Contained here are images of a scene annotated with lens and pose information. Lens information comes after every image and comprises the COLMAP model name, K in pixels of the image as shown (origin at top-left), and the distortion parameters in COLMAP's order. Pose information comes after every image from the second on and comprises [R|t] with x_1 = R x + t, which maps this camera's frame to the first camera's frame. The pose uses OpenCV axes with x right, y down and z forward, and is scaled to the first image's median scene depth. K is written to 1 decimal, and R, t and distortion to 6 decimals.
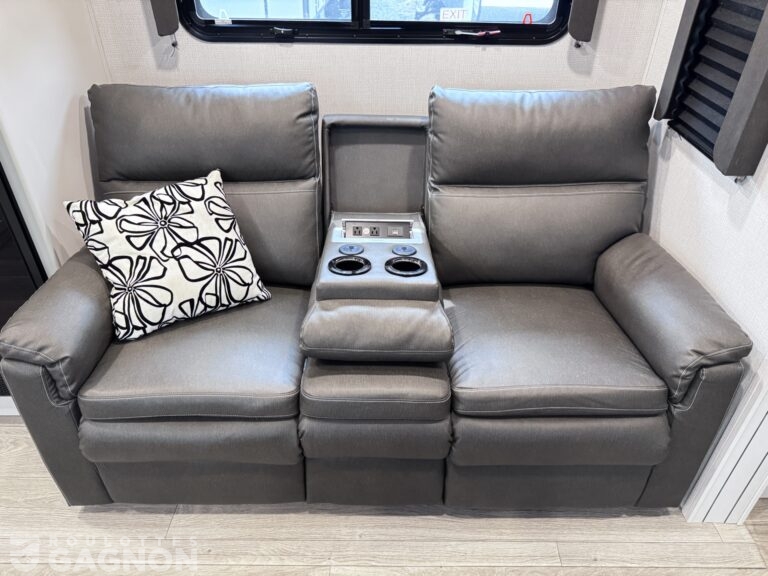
lens RADIAL K [[551.5, 0, 385.4], [0, 551.5, 288.4], [0, 0, 1]] dist [-0.006092, -0.002305]
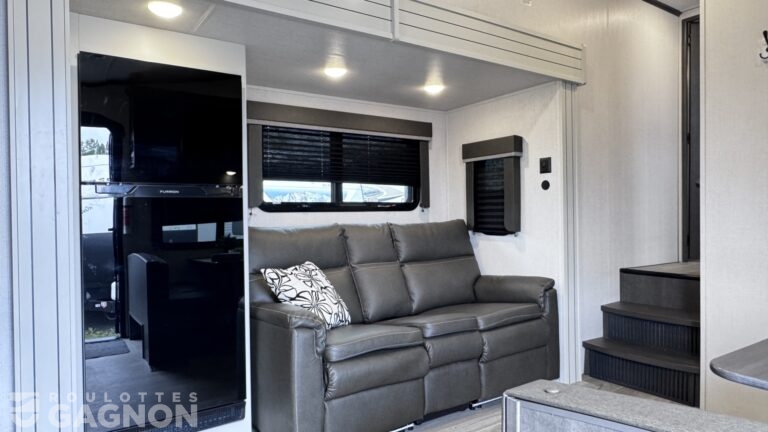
lens RADIAL K [[488.8, 0, 383.2], [0, 488.8, 216.5], [0, 0, 1]] dist [-0.004012, -0.000226]
pose [[0.823741, -0.022585, 0.566516, -1.019148], [0.341655, 0.817182, -0.464204, 0.504823], [-0.452463, 0.575937, 0.680863, -0.315096]]
